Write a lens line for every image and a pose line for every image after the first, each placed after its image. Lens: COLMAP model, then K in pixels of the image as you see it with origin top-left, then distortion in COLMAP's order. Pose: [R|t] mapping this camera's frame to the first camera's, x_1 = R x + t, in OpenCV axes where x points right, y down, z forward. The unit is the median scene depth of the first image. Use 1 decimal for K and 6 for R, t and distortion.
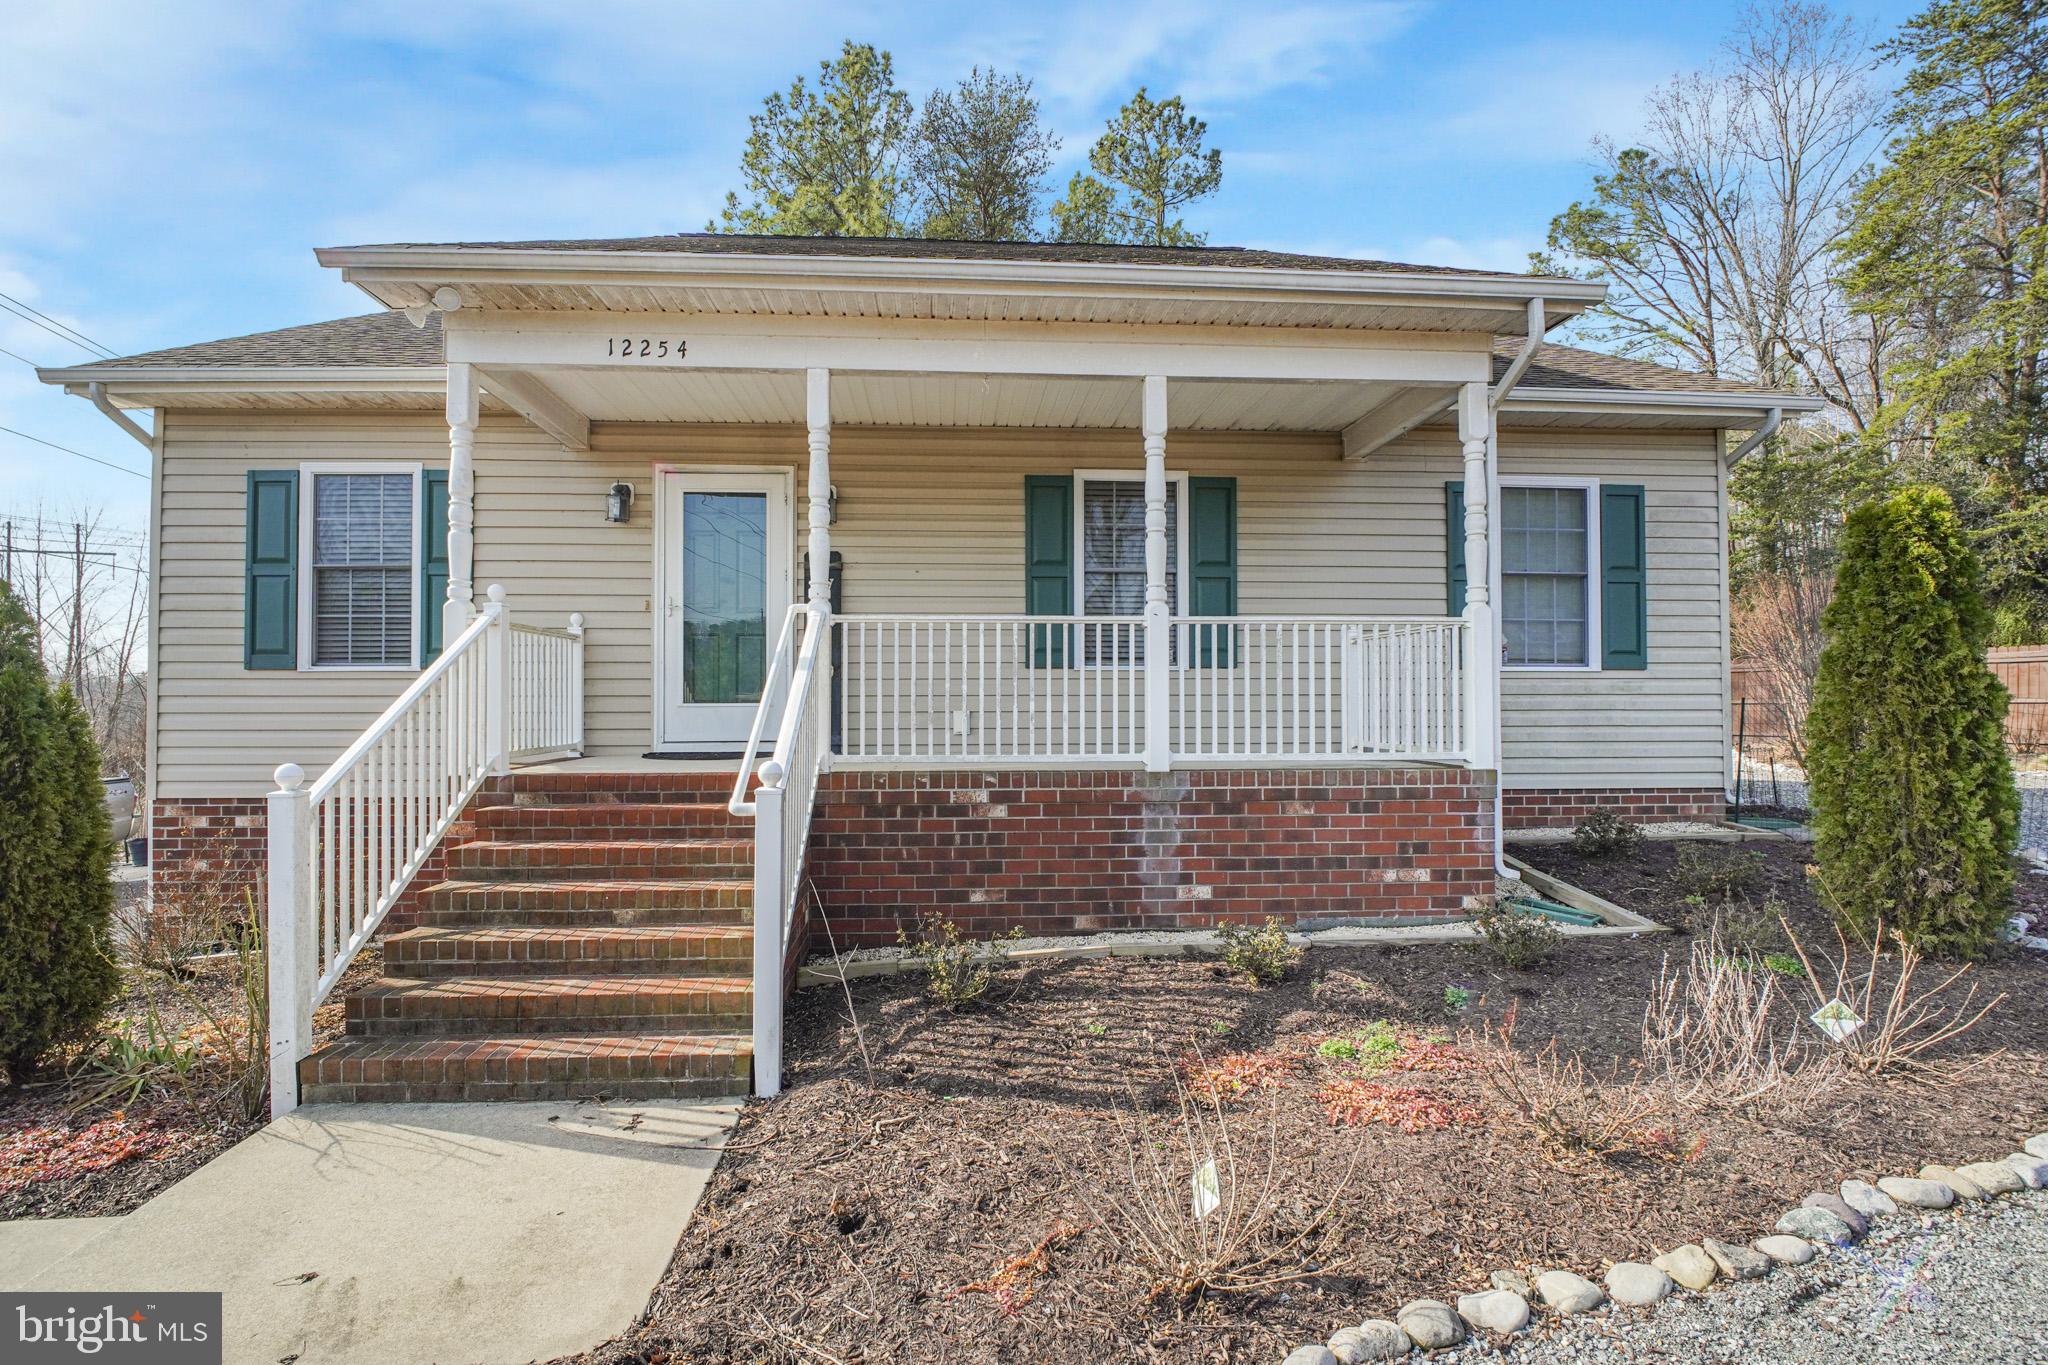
lens RADIAL K [[929.7, 0, 1010.1], [0, 929.7, 688.8], [0, 0, 1]] dist [-0.005807, -0.009793]
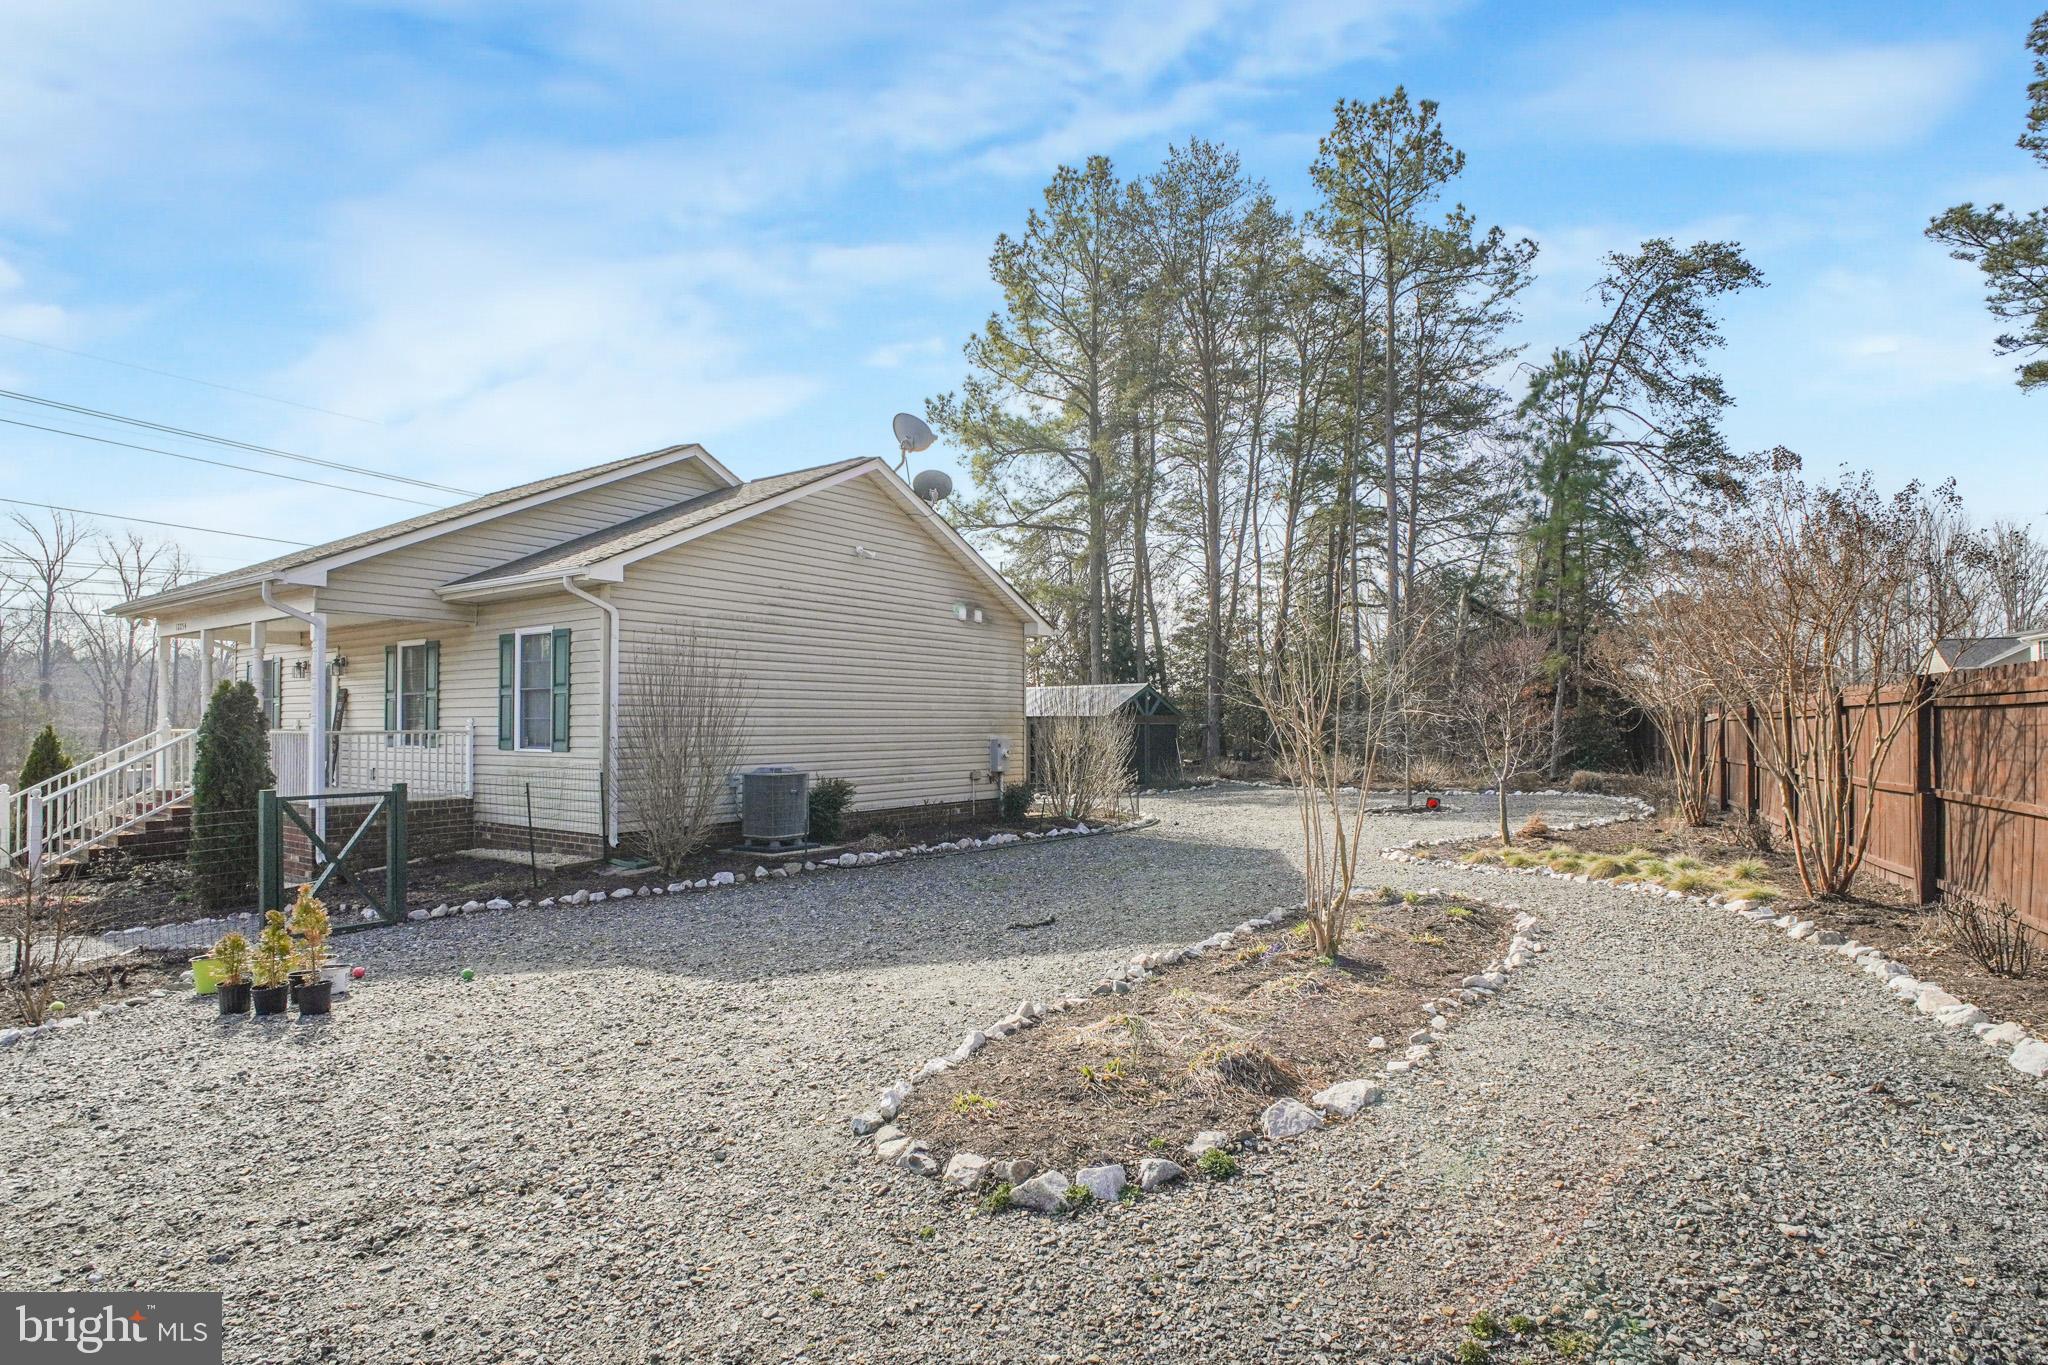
lens RADIAL K [[915.7, 0, 1027.3], [0, 915.7, 722.4], [0, 0, 1]] dist [-0.000959, -0.007955]
pose [[0.817548, -0.002461, -0.575855, 2.908038], [0.007367, 0.999954, 0.006187, -0.097288], [0.575813, -0.009300, 0.817528, 0.287920]]
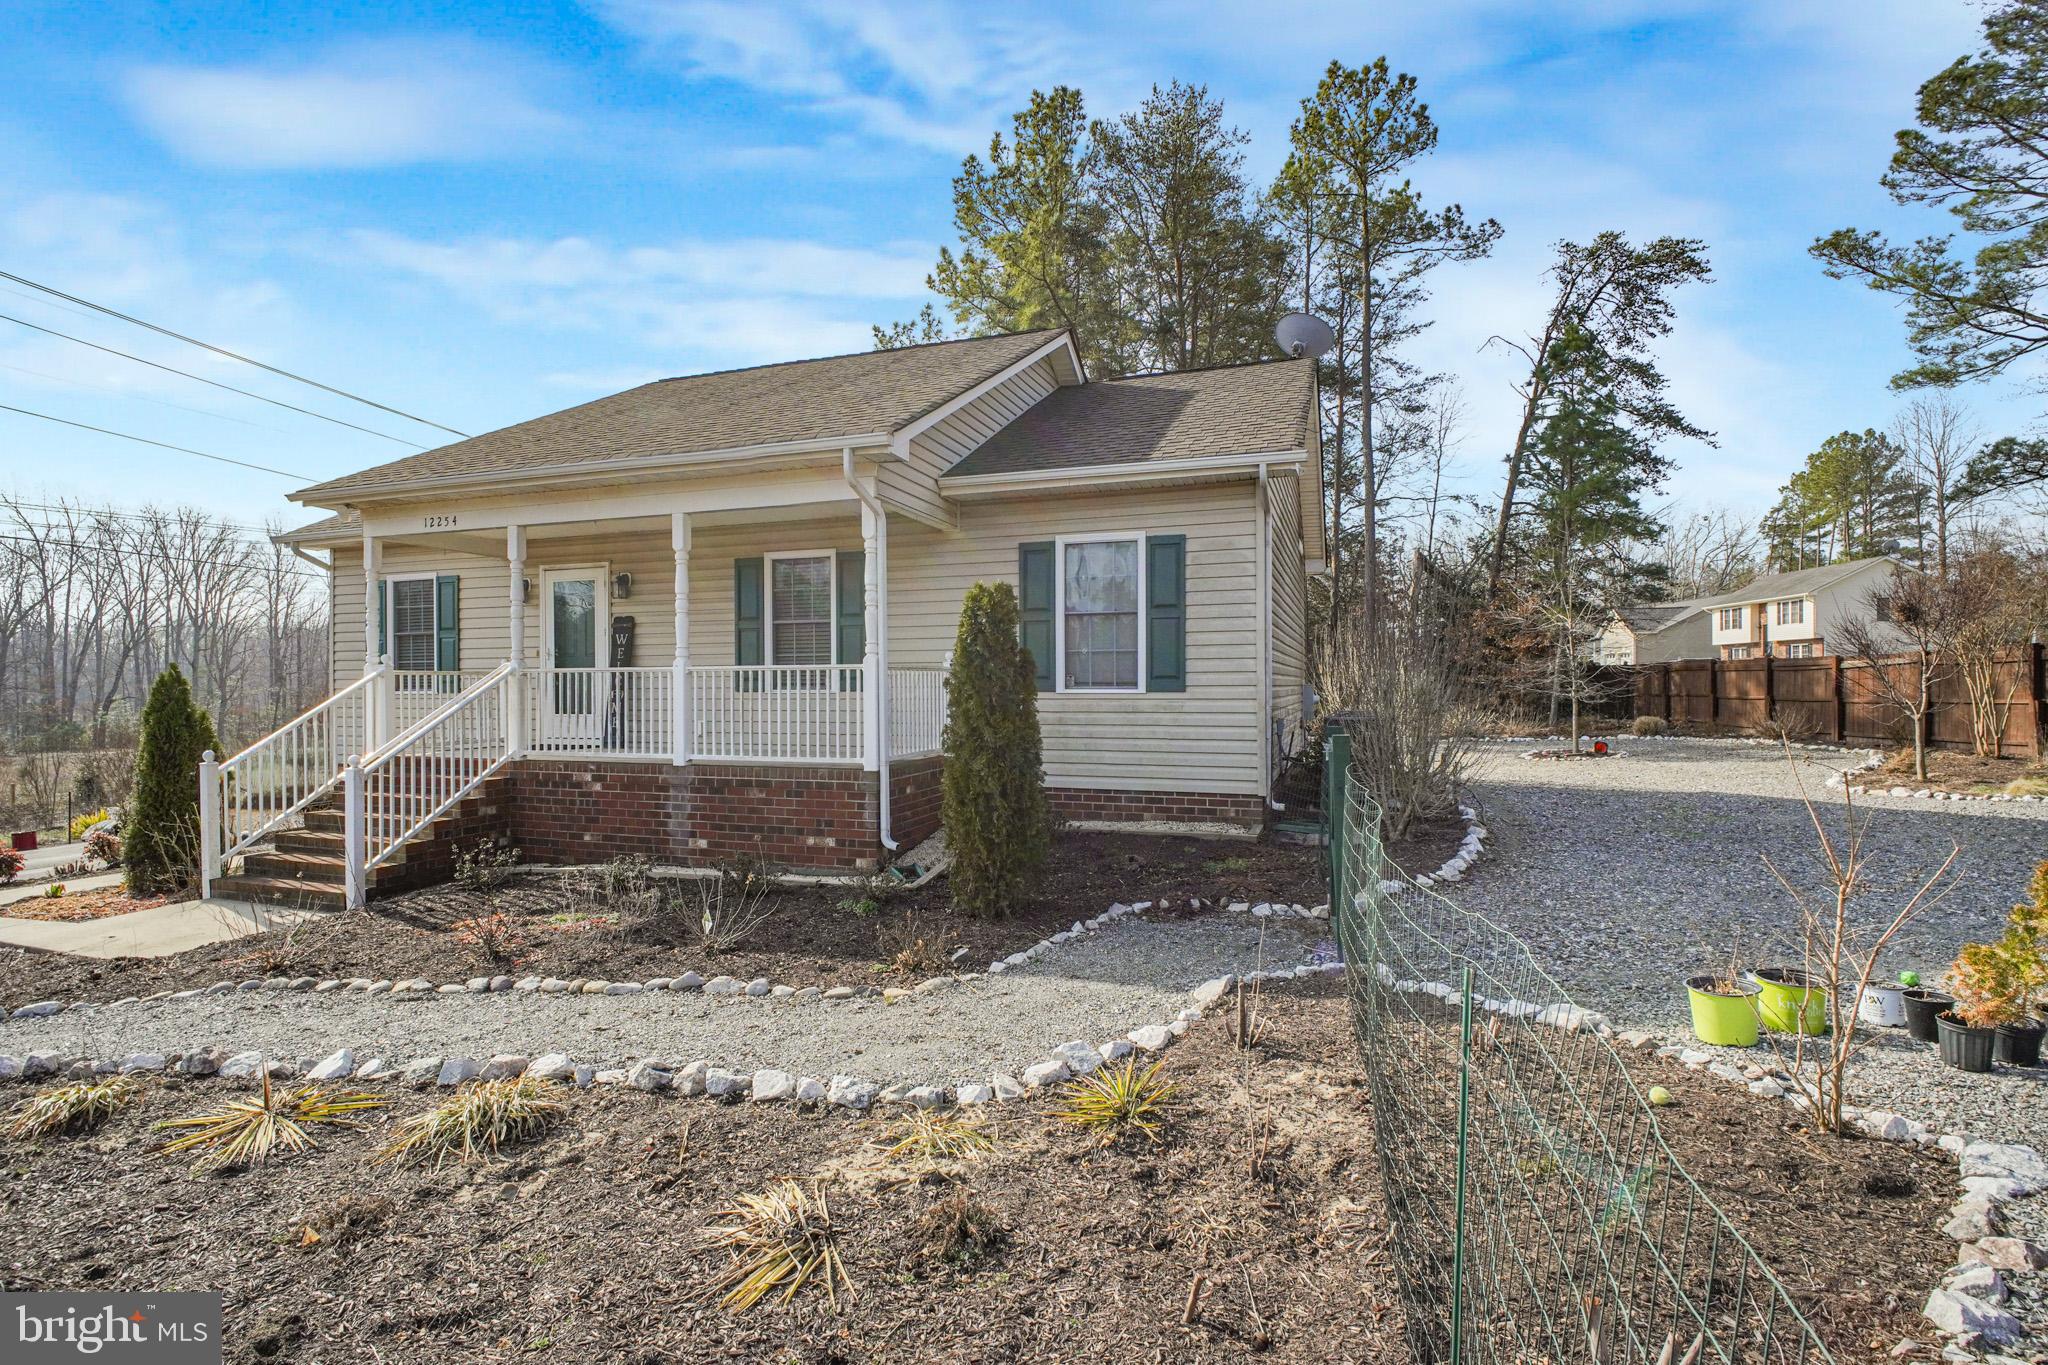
lens RADIAL K [[929.7, 0, 1010.1], [0, 929.7, 688.8], [0, 0, 1]] dist [-0.005807, -0.009793]
pose [[0.926788, -0.001306, -0.375583, 1.251595], [0.007887, 0.999841, 0.015985, -0.060867], [0.375503, -0.017777, 0.926651, -0.242780]]
